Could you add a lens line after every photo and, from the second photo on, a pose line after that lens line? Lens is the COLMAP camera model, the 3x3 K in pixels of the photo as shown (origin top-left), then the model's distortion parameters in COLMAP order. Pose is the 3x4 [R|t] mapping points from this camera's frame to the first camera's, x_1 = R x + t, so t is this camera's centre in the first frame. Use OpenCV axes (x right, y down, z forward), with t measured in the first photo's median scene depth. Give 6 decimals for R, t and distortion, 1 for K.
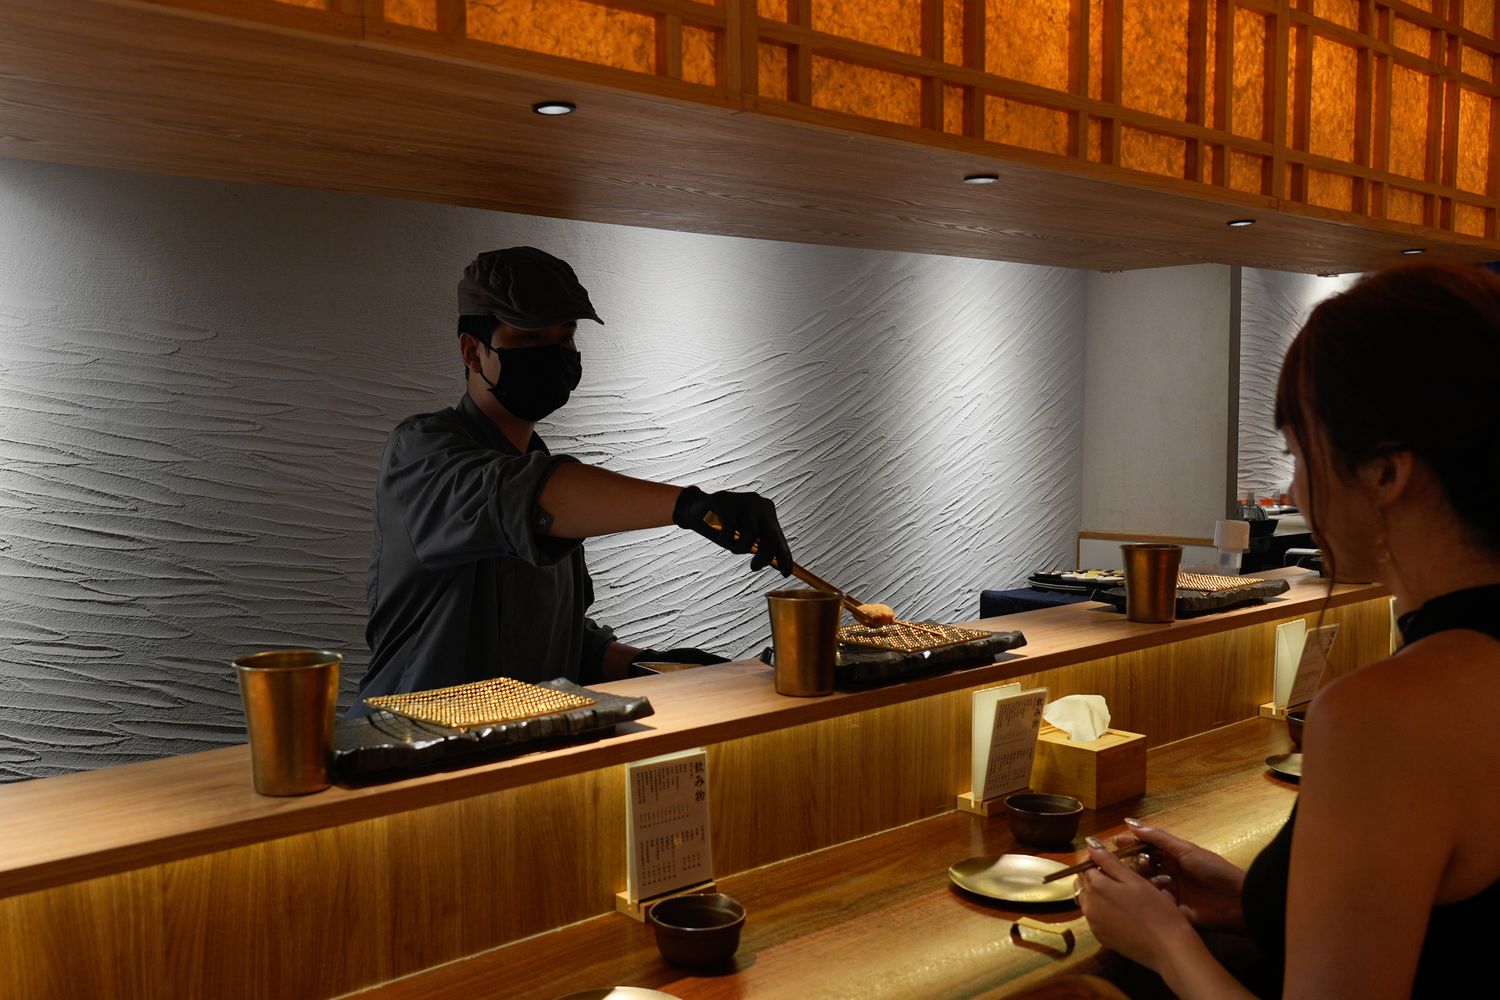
lens RADIAL K [[1280.7, 0, 746.1], [0, 1280.7, 505.5], [0, 0, 1]] dist [-0.007251, 0.010287]
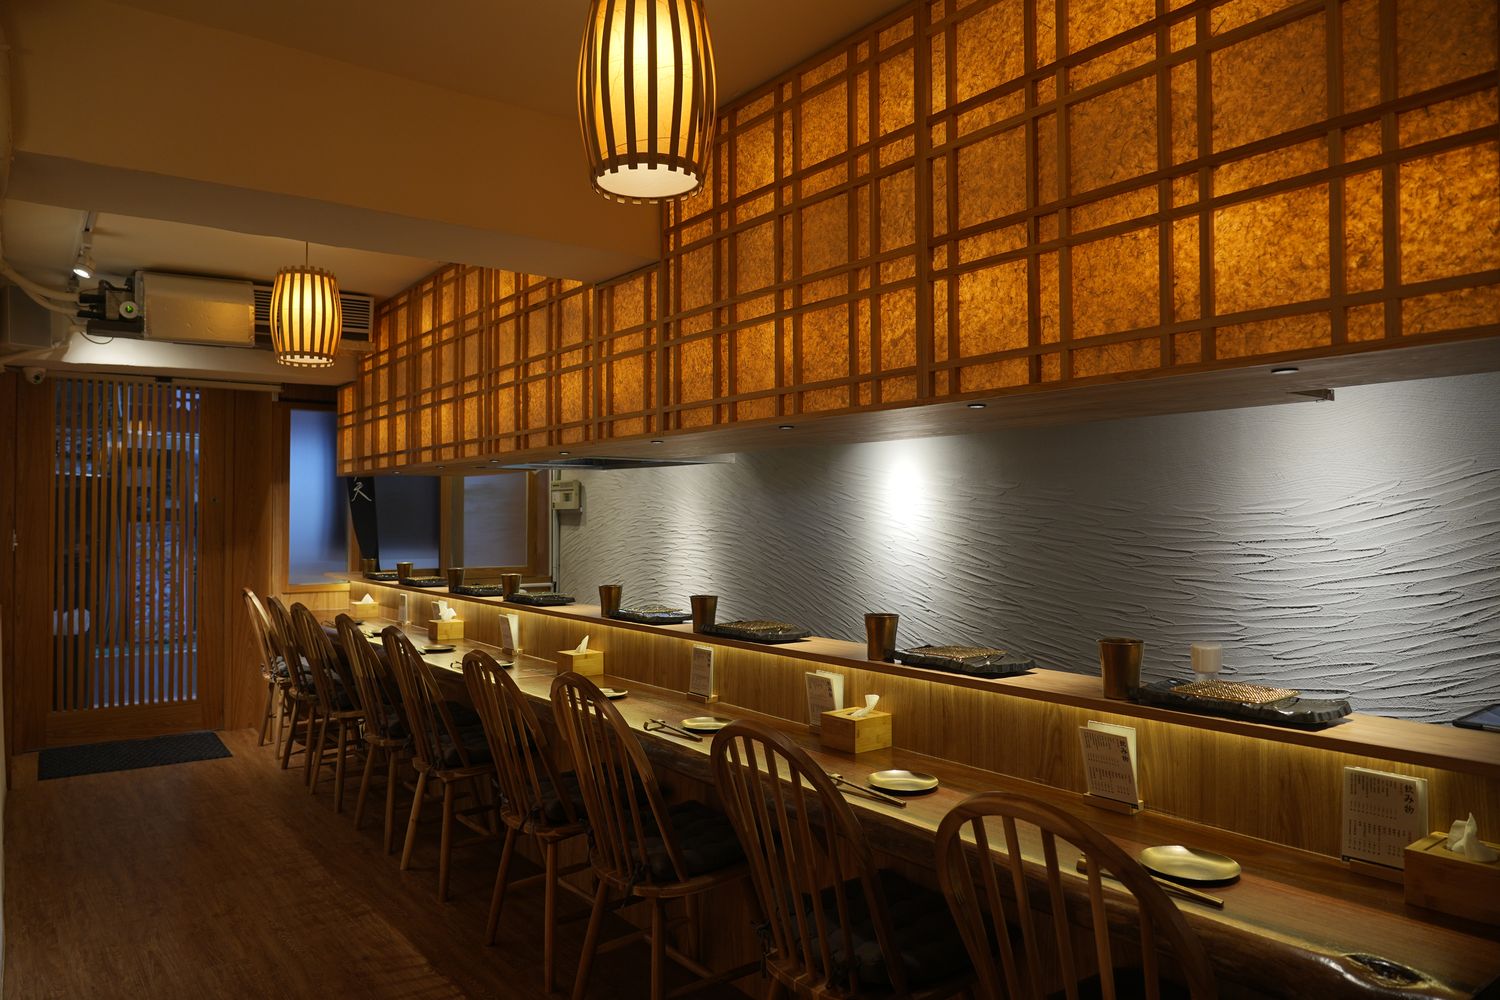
lens RADIAL K [[998.8, 0, 757.5], [0, 998.8, 502.4], [0, 0, 1]] dist [-0.009712, 0.005934]
pose [[-0.025360, -0.003298, -0.999673, 0.856780], [-0.067509, 0.997717, -0.001579, -0.053441], [0.997396, 0.067447, -0.025525, 0.448278]]
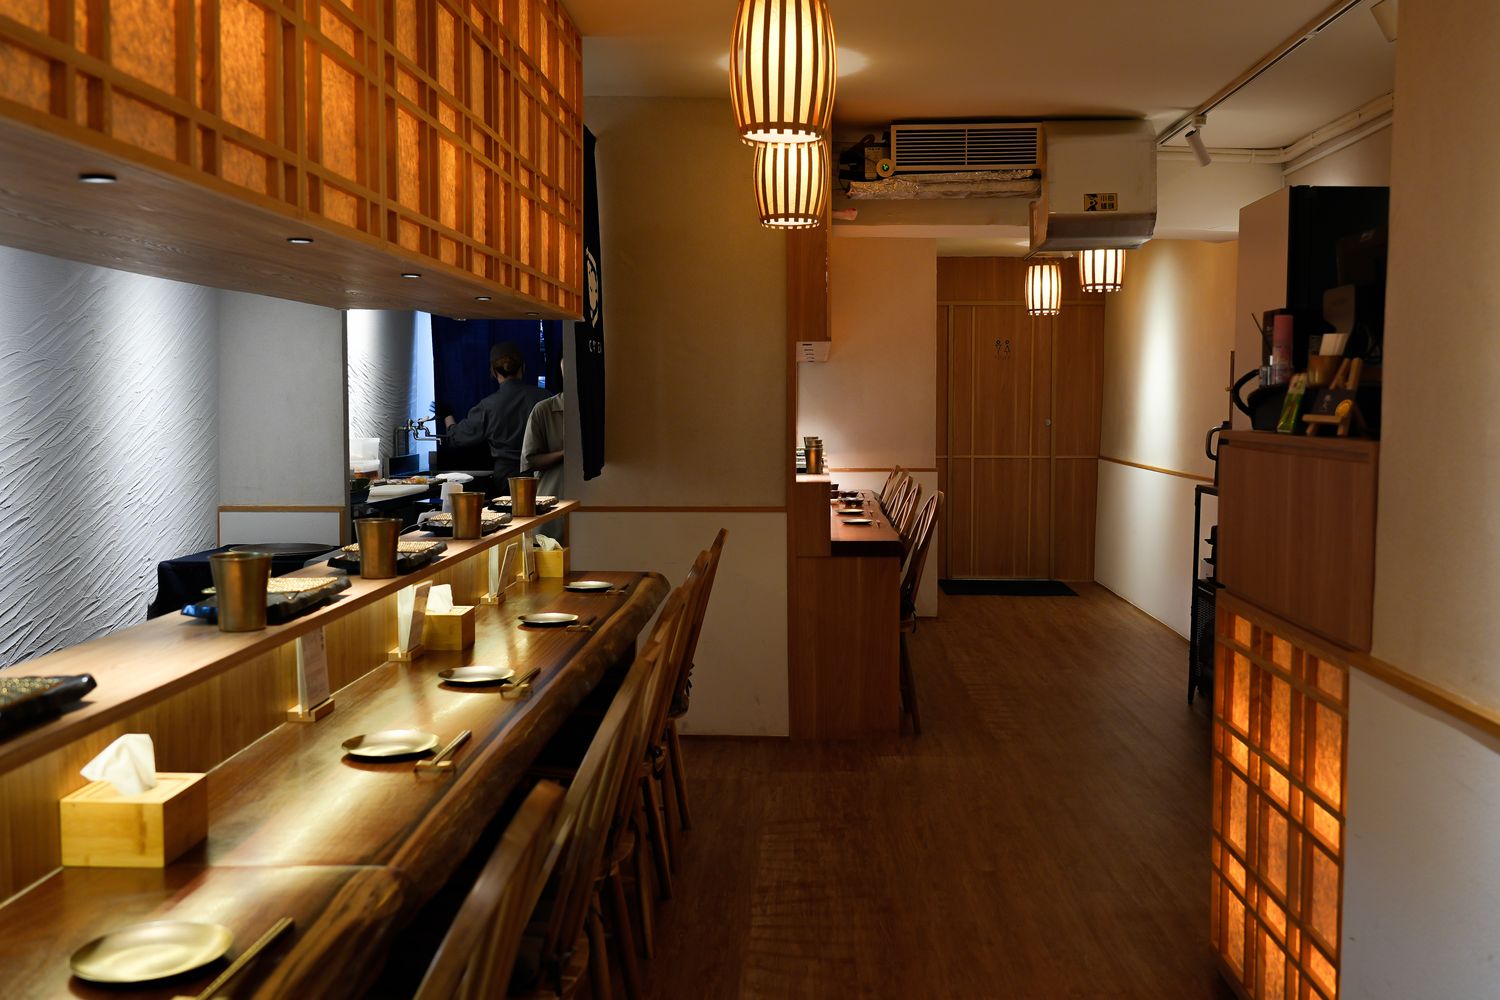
lens RADIAL K [[1386.7, 0, 752.0], [0, 1386.7, 497.0], [0, 0, 1]] dist [0.011653, 0.000000]
pose [[0.660308, -0.036810, 0.750092, -0.722616], [0.037419, 0.999170, 0.016092, 0.018205], [-0.750062, 0.017442, 0.661138, -0.431052]]
